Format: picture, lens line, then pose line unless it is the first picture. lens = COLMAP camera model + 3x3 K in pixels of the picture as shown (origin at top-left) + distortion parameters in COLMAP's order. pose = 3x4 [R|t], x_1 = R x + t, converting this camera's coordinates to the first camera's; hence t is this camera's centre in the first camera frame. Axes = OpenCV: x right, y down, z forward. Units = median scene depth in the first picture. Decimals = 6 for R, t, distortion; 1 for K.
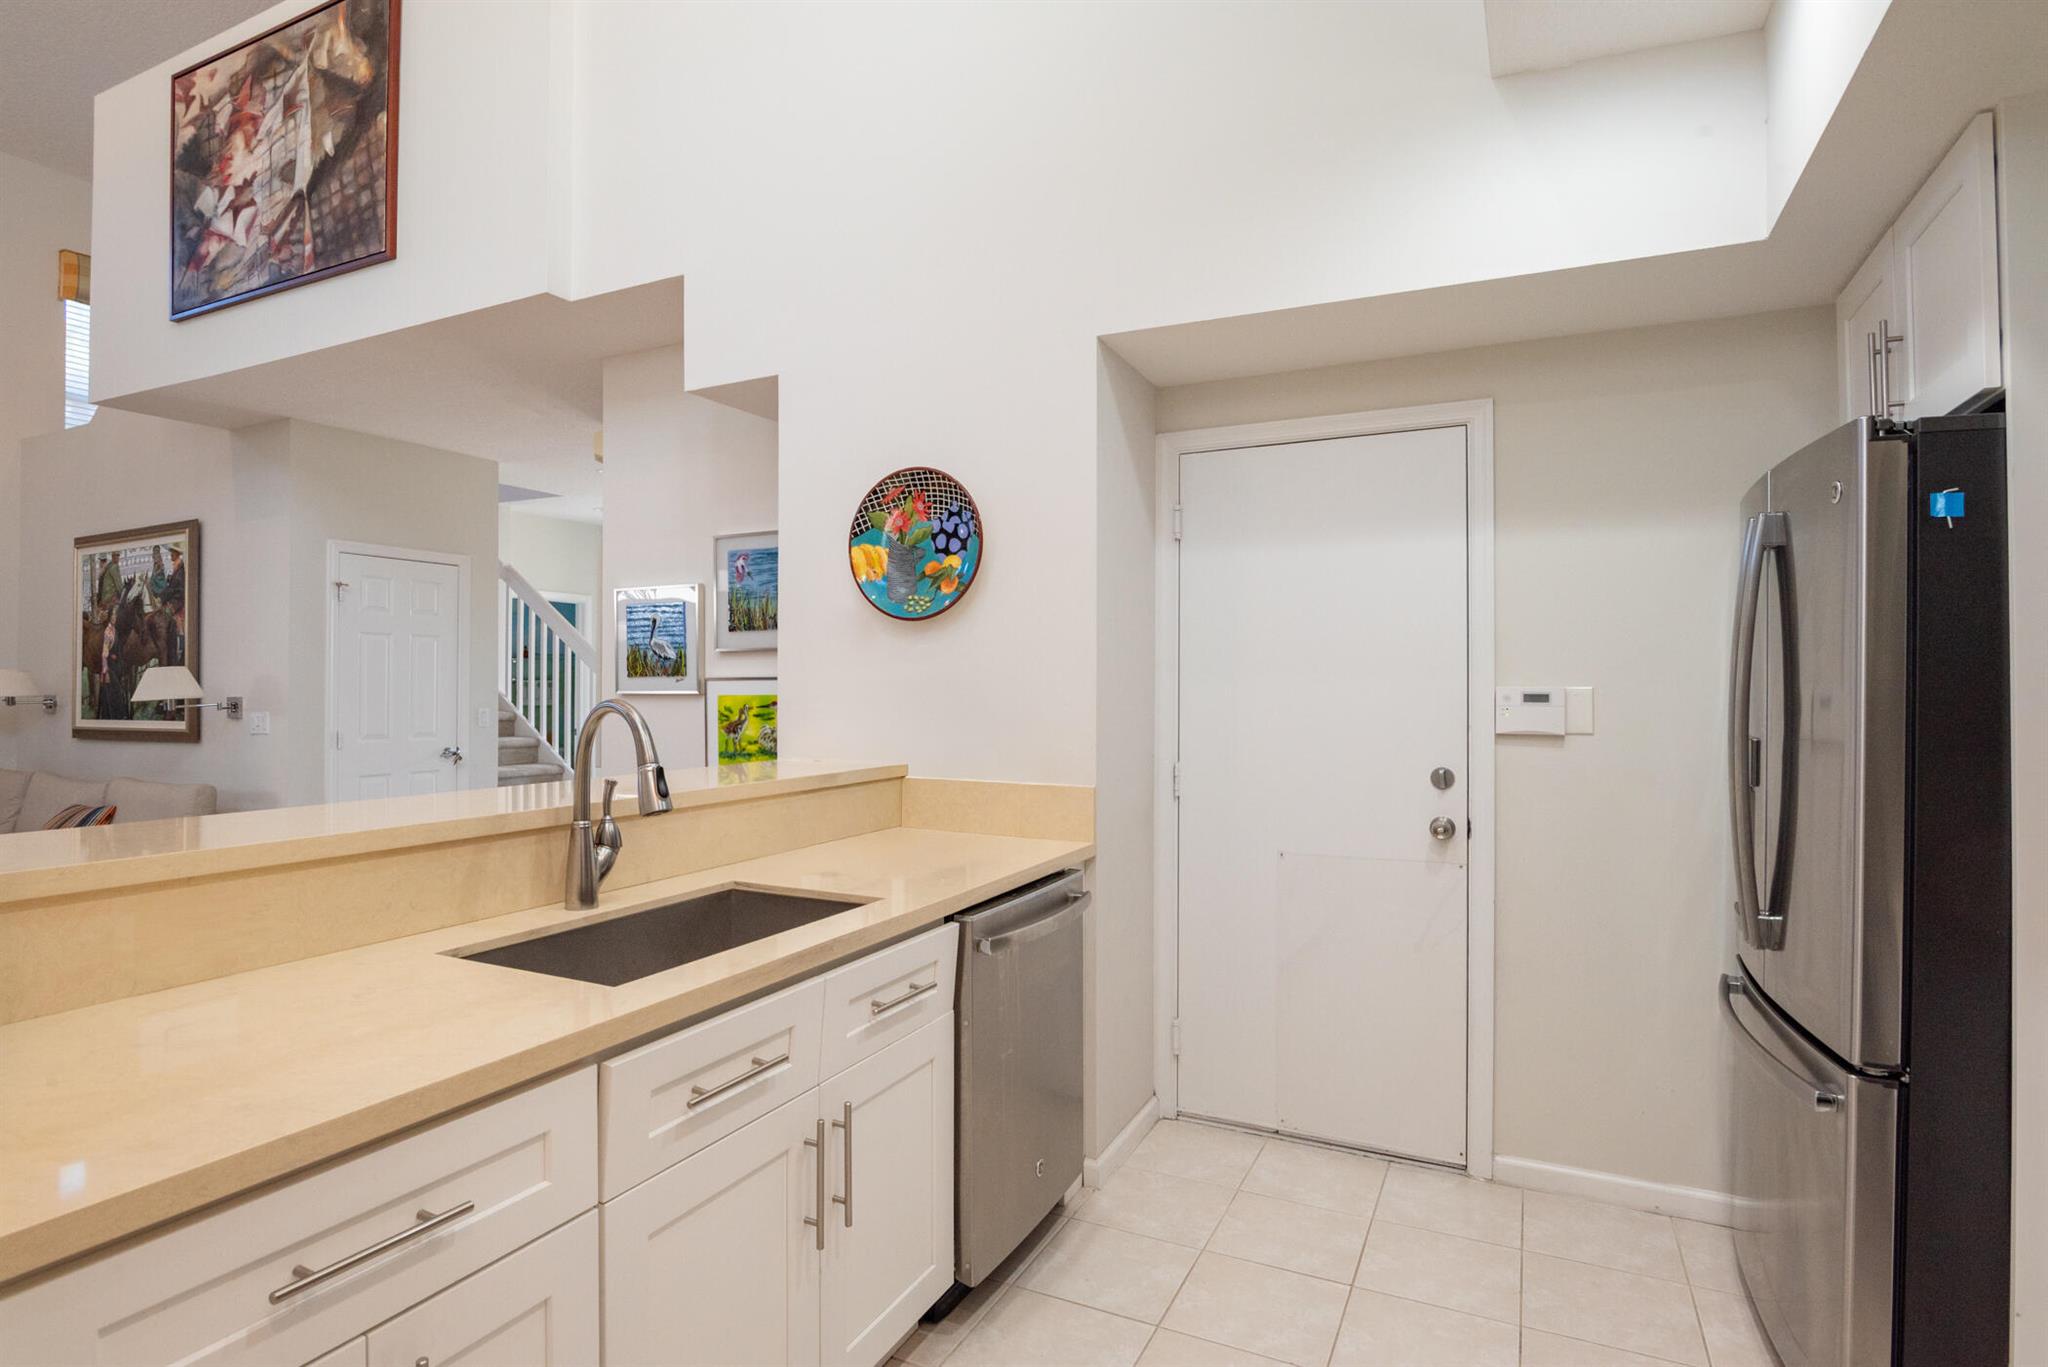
lens RADIAL K [[1043.6, 0, 995.3], [0, 1043.6, 675.2], [0, 0, 1]] dist [-0.020499, 0.000227]
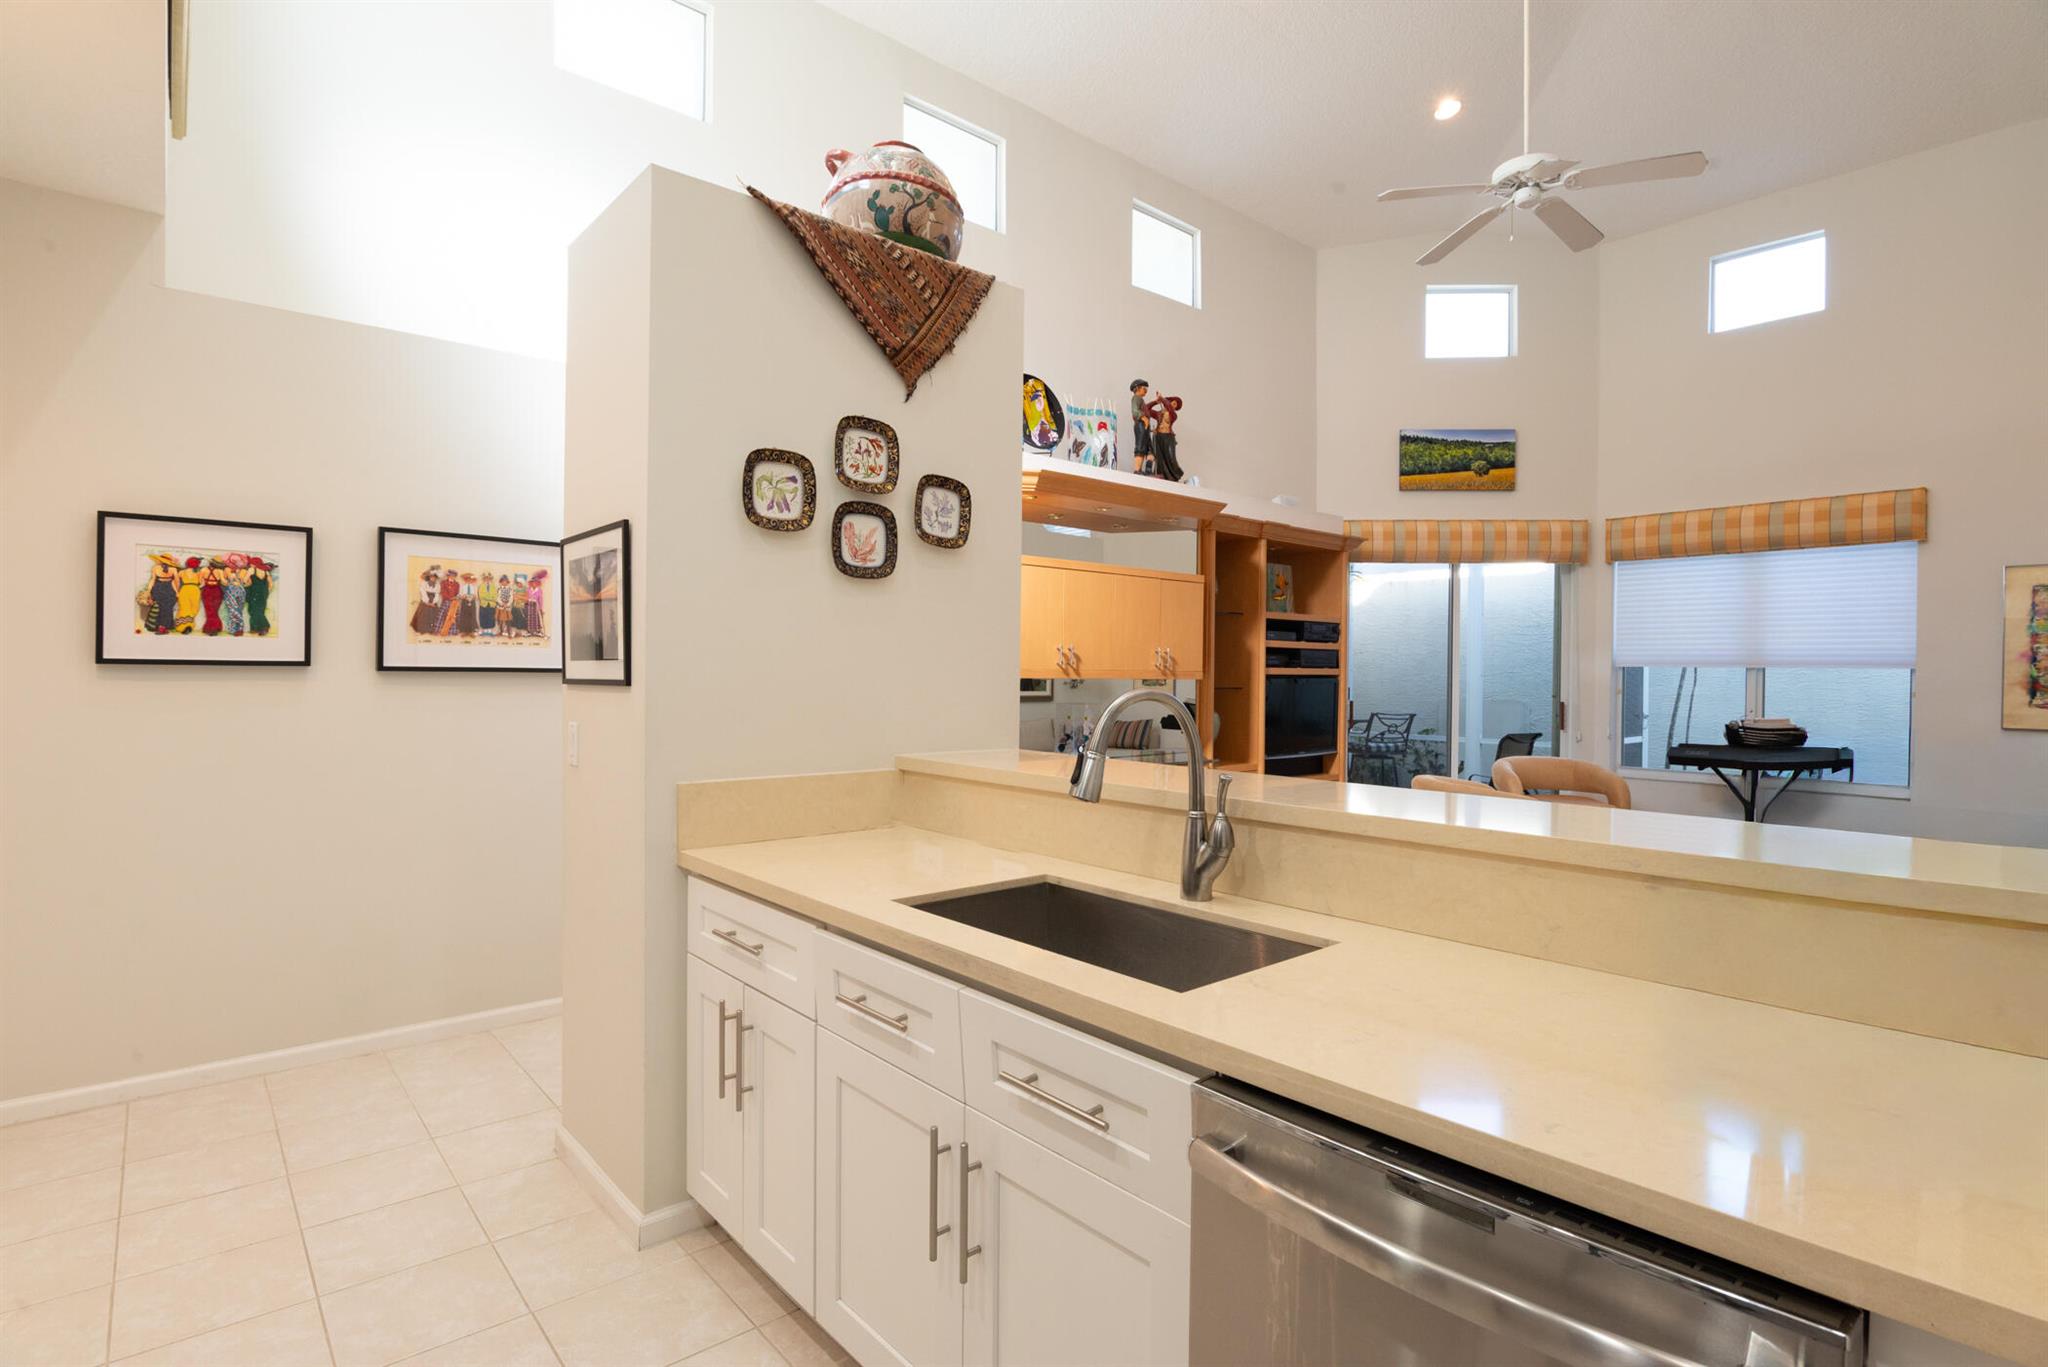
lens RADIAL K [[1004.4, 0, 1032.9], [0, 1004.4, 675.7], [0, 0, 1]] dist [-0.015824, -0.000869]
pose [[-0.374773, -0.003338, -0.927111, 0.275259], [-0.001043, 0.999994, -0.003179, 0.006585], [0.927116, -0.000224, -0.374775, 0.602220]]
